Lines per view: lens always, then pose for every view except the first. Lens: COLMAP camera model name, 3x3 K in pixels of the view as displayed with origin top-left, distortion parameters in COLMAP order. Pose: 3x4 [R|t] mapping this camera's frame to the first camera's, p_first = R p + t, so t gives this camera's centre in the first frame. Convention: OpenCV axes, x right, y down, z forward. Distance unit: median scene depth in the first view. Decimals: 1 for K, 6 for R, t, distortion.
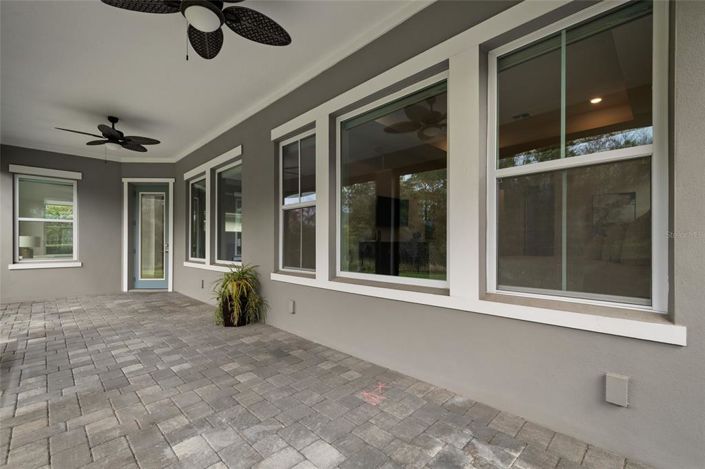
lens RADIAL K [[310.4, 0, 354.5], [0, 310.4, 241.8], [0, 0, 1]] dist [0.019934, -0.005874]
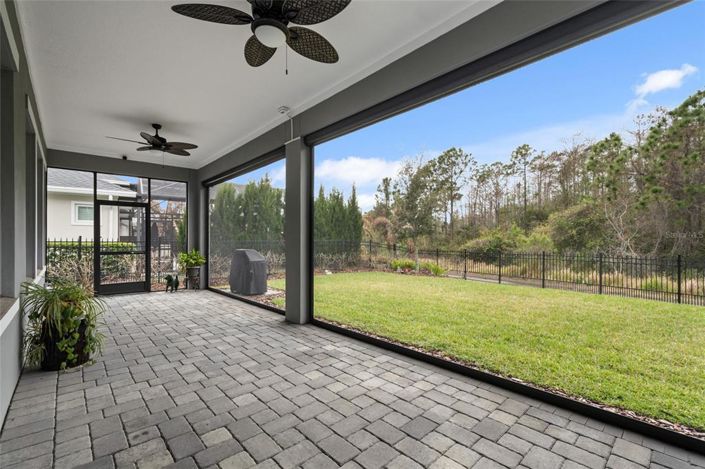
lens RADIAL K [[310.4, 0, 354.5], [0, 310.4, 241.8], [0, 0, 1]] dist [0.019934, -0.005874]
pose [[-0.999312, -0.000135, 0.037097, -1.084906], [-0.000239, 0.999996, -0.002797, -0.002629], [-0.037097, -0.002804, -0.999308, 1.738826]]
